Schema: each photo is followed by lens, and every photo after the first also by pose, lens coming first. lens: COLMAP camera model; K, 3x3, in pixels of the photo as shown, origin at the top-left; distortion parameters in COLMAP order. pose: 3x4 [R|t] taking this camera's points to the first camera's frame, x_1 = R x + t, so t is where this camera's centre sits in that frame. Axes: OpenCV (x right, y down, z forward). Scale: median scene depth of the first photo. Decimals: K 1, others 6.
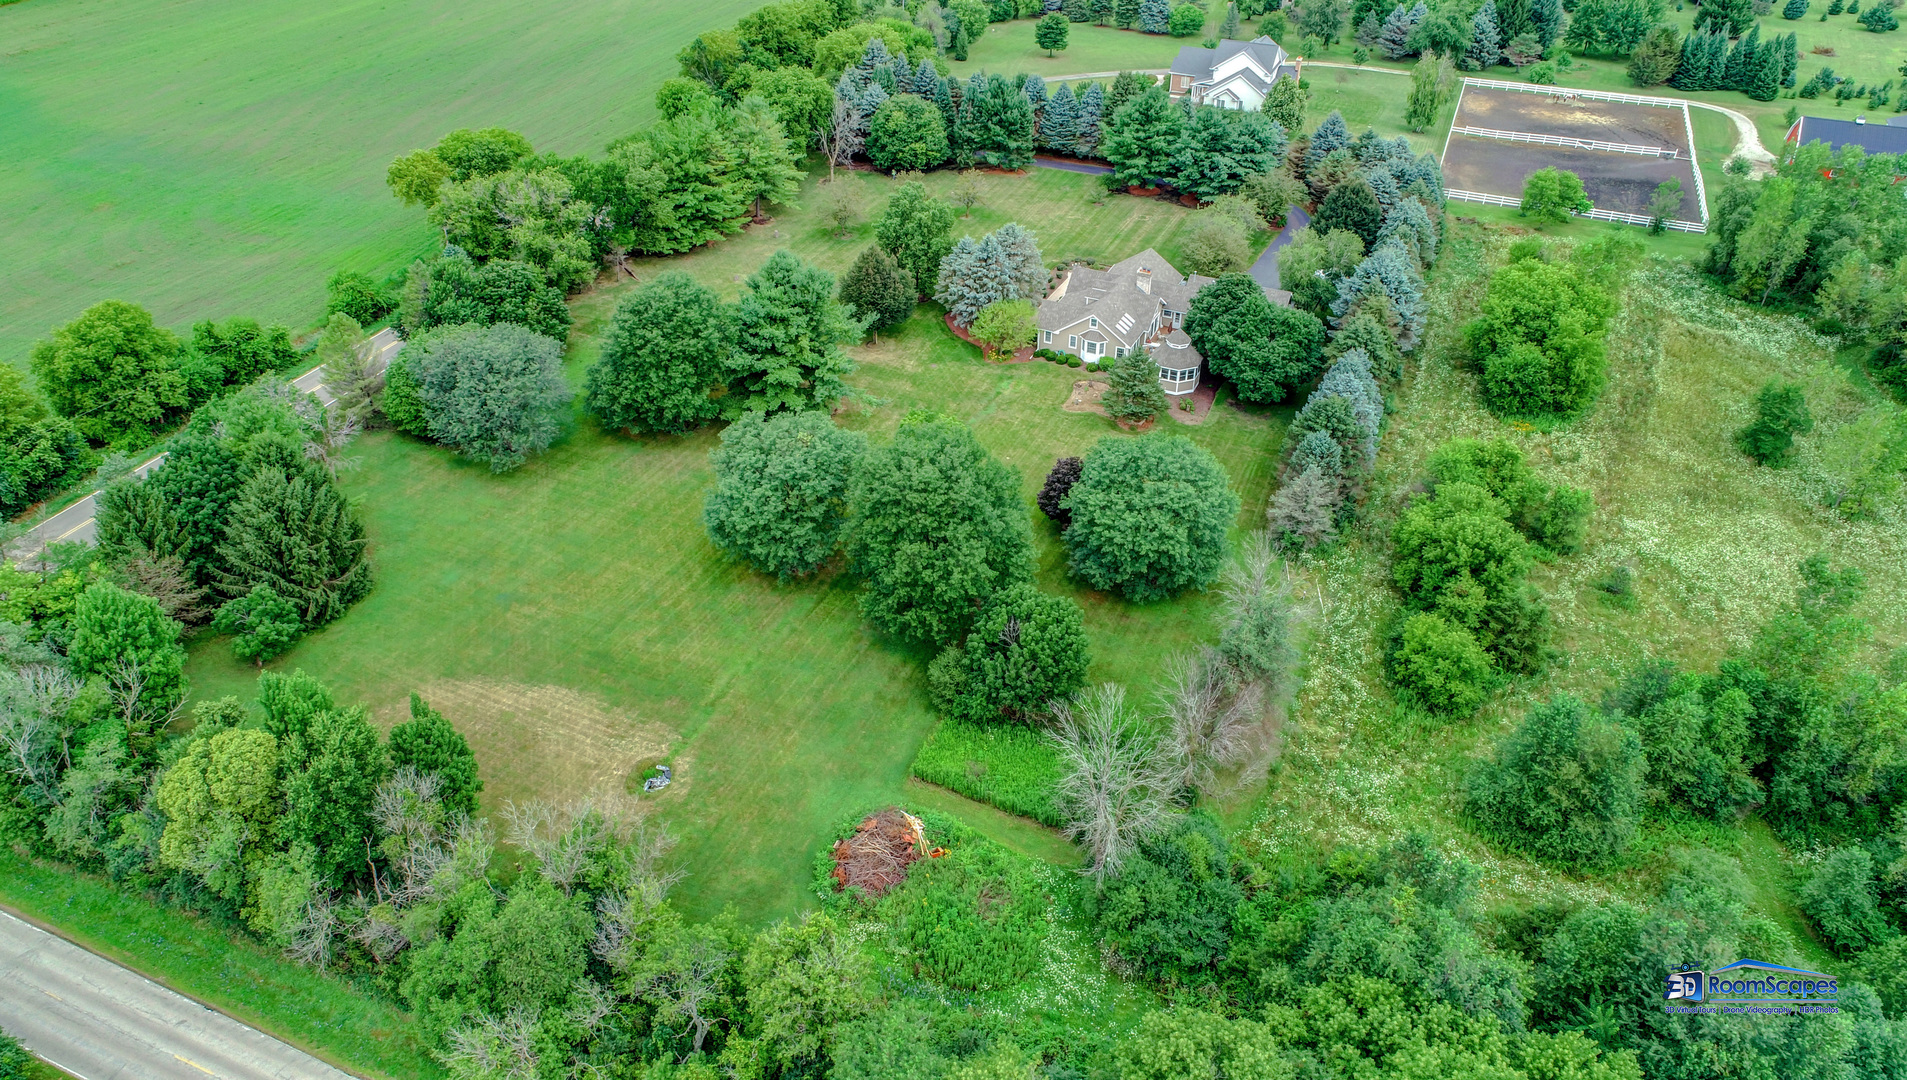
lens RADIAL K [[1347.8, 0, 954.8], [0, 1347.8, 541.8], [0, 0, 1]] dist [0.028897, 0.001081]
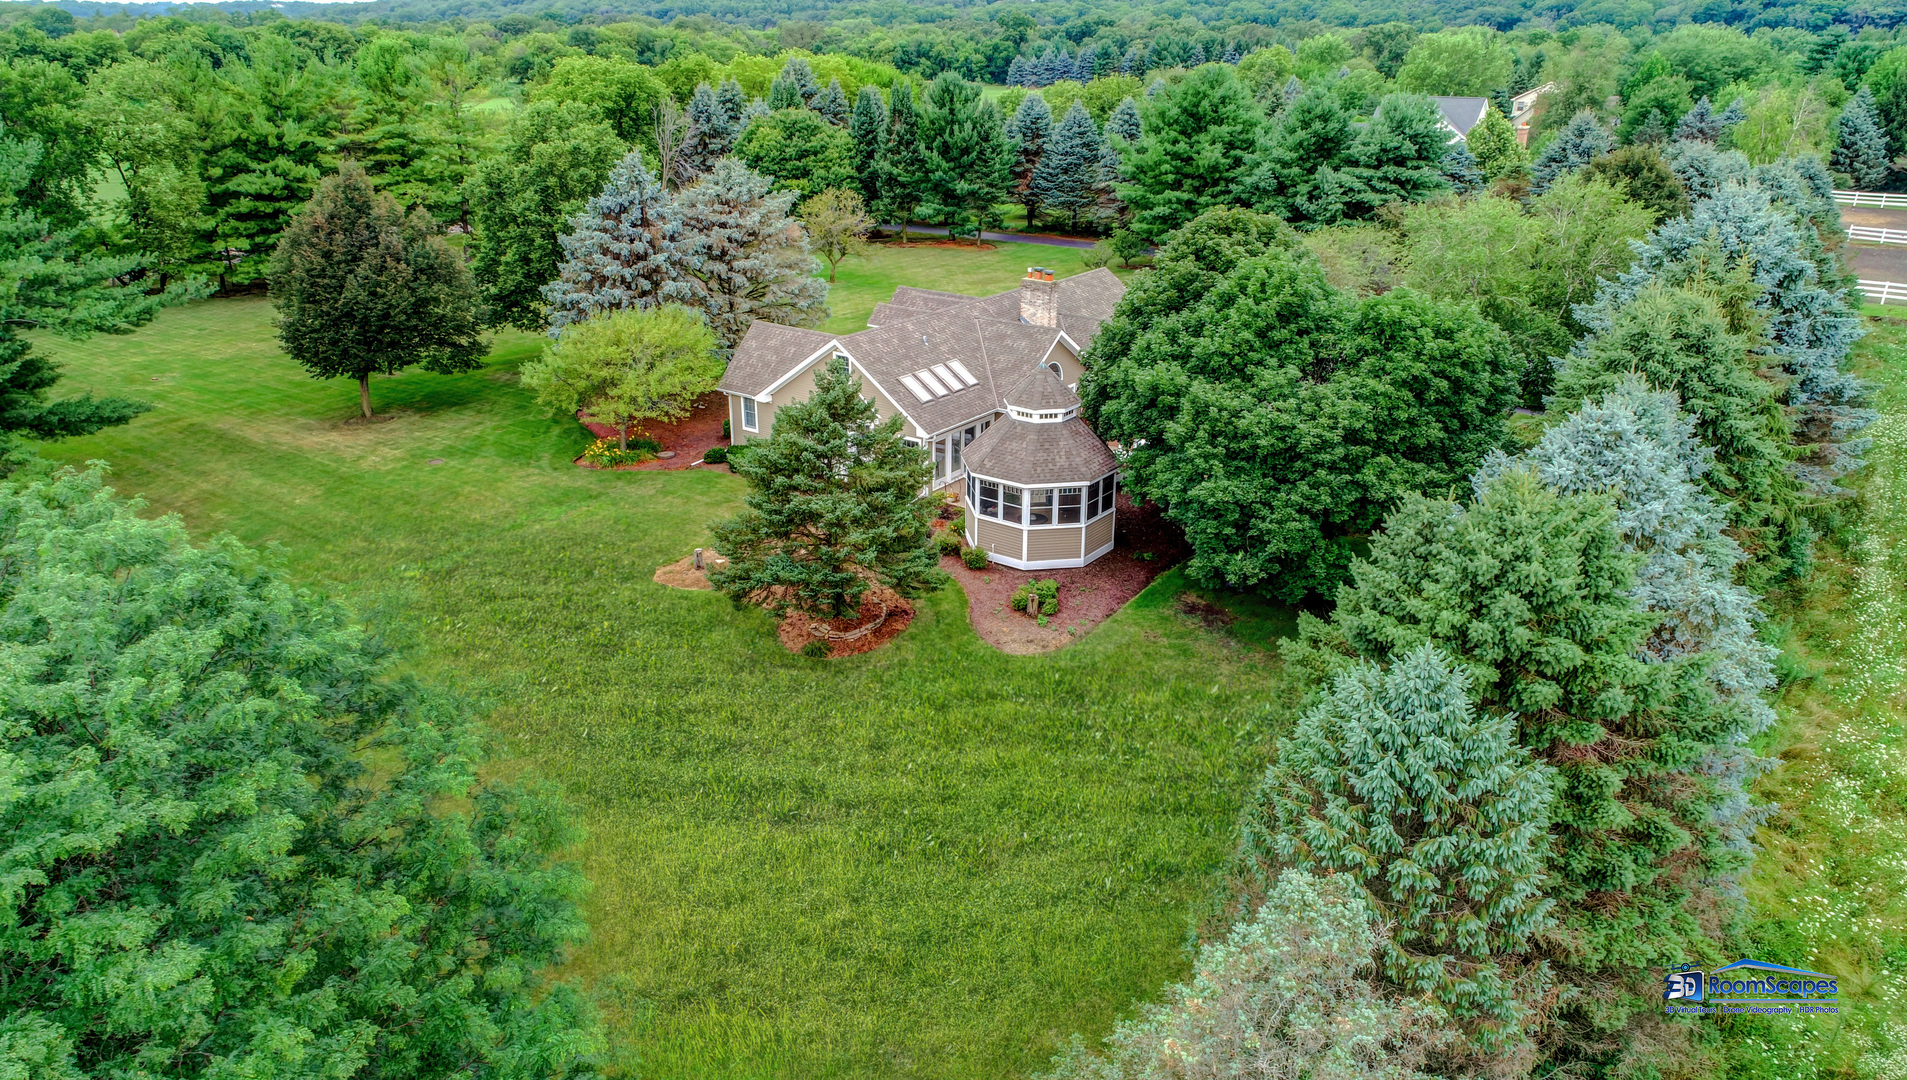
lens RADIAL K [[1347.8, 0, 951.1], [0, 1347.8, 535.5], [0, 0, 1]] dist [0.028897, 0.001081]
pose [[0.981216, 0.068953, -0.180171, 0.204856], [-0.108673, 0.969221, -0.220909, -0.045660], [0.159393, 0.236339, 0.958508, 0.698178]]
